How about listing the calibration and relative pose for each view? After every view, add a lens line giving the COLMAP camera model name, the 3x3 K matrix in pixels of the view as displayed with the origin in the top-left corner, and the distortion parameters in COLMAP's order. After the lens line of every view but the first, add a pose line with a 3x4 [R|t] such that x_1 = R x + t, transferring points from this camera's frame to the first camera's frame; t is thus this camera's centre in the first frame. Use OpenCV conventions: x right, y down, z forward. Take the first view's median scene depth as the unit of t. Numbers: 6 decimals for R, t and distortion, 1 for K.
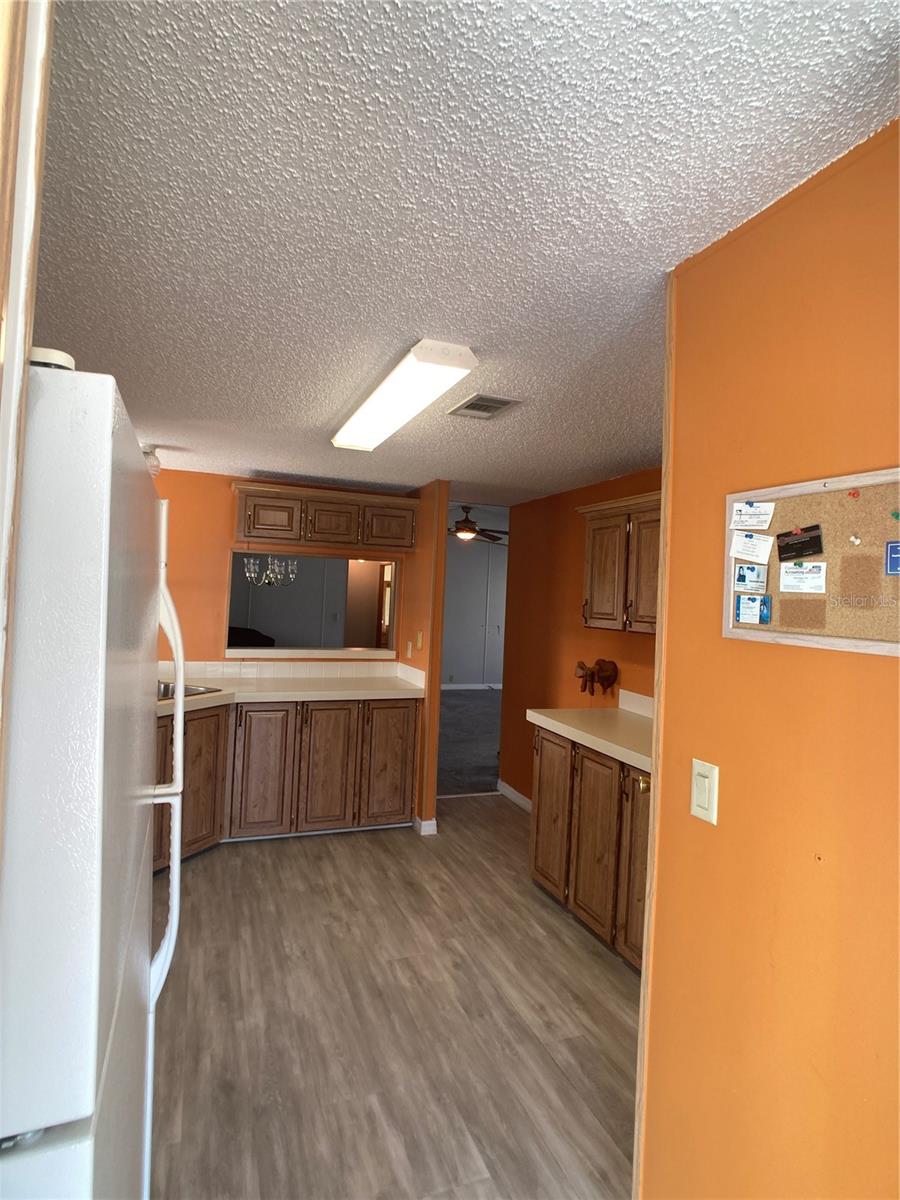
lens RADIAL K [[645.3, 0, 448.0], [0, 645.3, 595.9], [0, 0, 1]] dist [-0.022477, 0.012922]
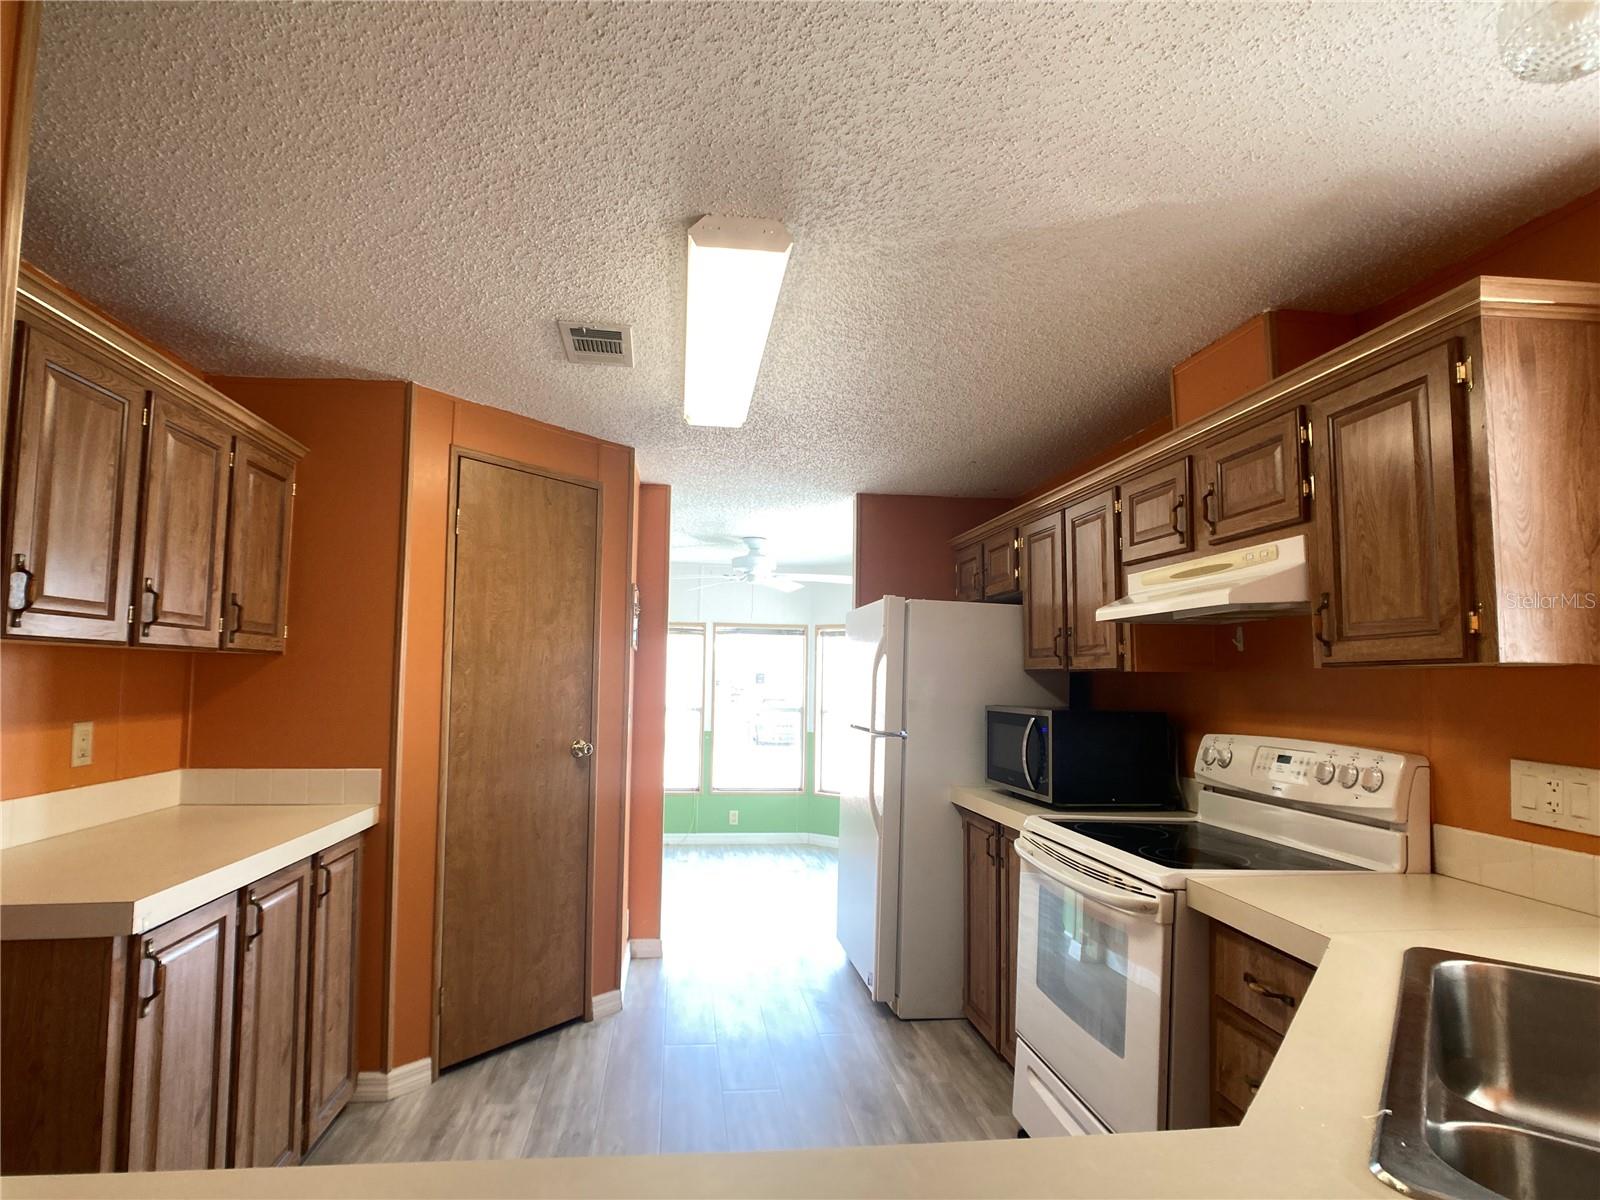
lens RADIAL K [[860.4, 0, 800.1], [0, 860.4, 606.3], [0, 0, 1]] dist [-0.022477, 0.012922]
pose [[-0.971538, -0.041475, 0.233224, -0.437893], [-0.060232, 0.995446, -0.073882, 0.060900], [-0.229098, -0.085827, -0.969612, 2.016757]]
